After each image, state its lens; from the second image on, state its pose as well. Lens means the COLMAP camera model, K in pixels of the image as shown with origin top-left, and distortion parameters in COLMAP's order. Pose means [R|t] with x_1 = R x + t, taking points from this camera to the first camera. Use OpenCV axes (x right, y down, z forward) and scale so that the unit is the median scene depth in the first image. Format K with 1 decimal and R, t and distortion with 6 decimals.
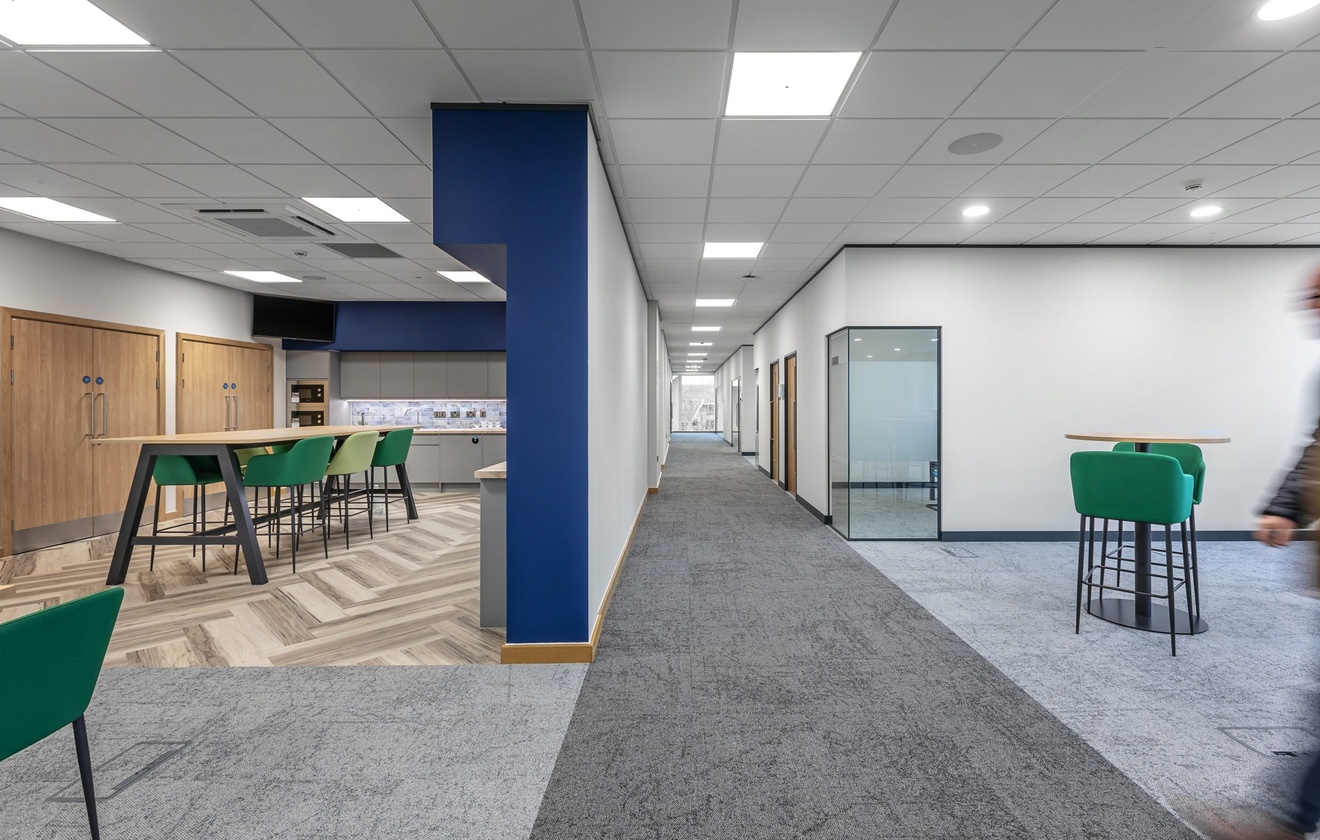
lens RADIAL K [[606.0, 0, 665.2], [0, 606.0, 412.6], [0, 0, 1]] dist [0.000315, -0.000004]
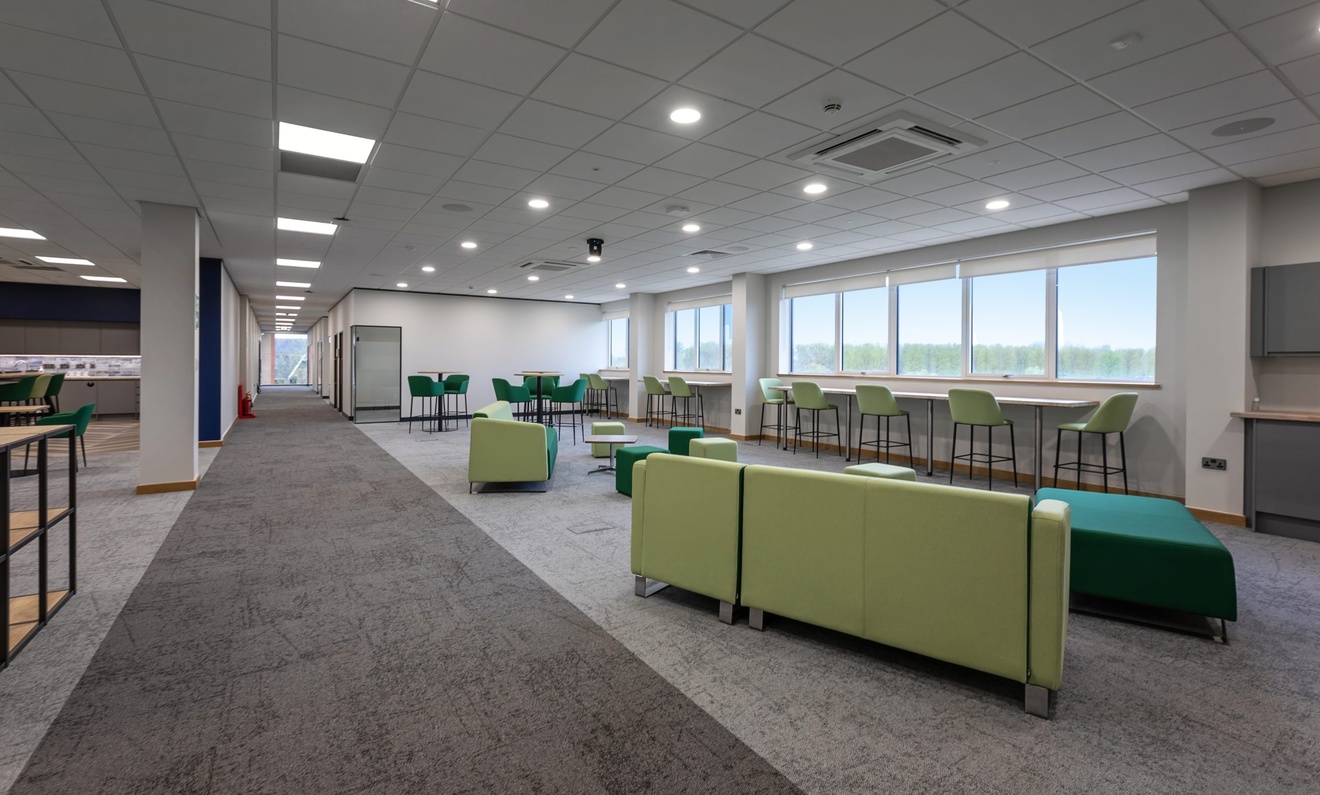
lens RADIAL K [[607.3, 0, 673.2], [0, 607.3, 374.0], [0, 0, 1]] dist [-0.001100, -0.000116]
pose [[0.823122, -0.002262, 0.567860, 0.002735], [-0.001564, 0.999979, 0.006250, 0.007688], [-0.567862, -0.006033, 0.823102, -0.698505]]
